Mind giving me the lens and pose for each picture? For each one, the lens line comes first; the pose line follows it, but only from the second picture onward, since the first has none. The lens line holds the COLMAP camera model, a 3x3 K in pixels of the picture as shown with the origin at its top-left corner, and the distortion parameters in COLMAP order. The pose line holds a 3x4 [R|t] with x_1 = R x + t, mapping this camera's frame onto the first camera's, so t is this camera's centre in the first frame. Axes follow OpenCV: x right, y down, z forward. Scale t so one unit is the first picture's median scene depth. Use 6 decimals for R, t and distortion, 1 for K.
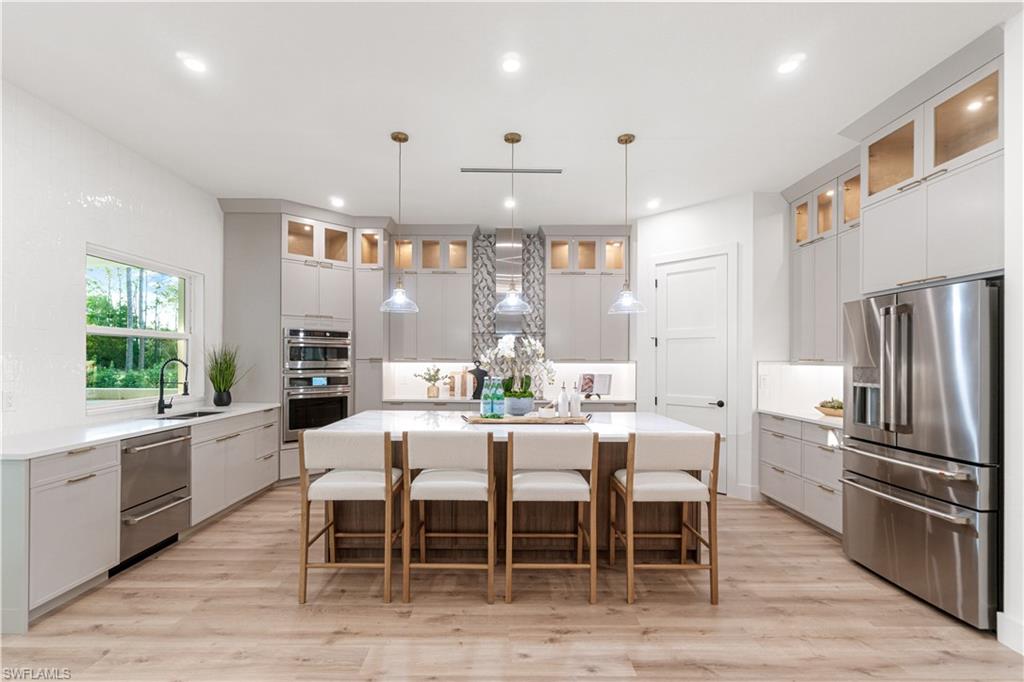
lens RADIAL K [[445.3, 0, 505.9], [0, 445.3, 356.1], [0, 0, 1]] dist [-0.003370, 0.000789]
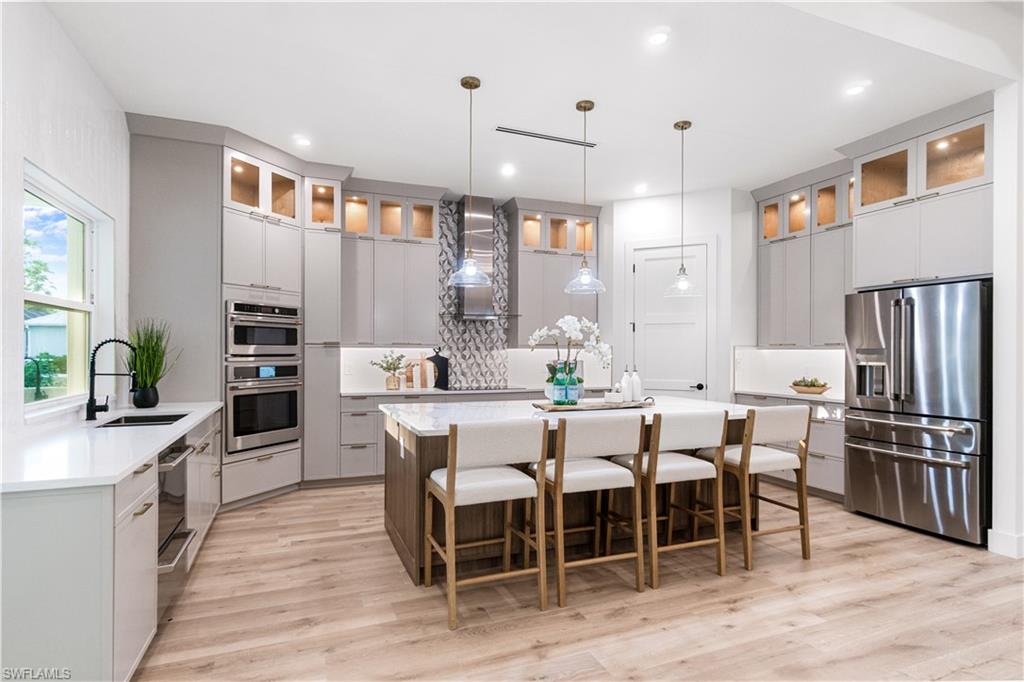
lens RADIAL K [[513.9, 0, 500.4], [0, 513.9, 346.2], [0, 0, 1]] dist [-0.003151, 0.000910]
pose [[0.935115, 0.001789, 0.354340, -0.468056], [-0.002273, 0.999997, 0.000948, 0.014470], [-0.354338, -0.001692, 0.935116, 0.042926]]
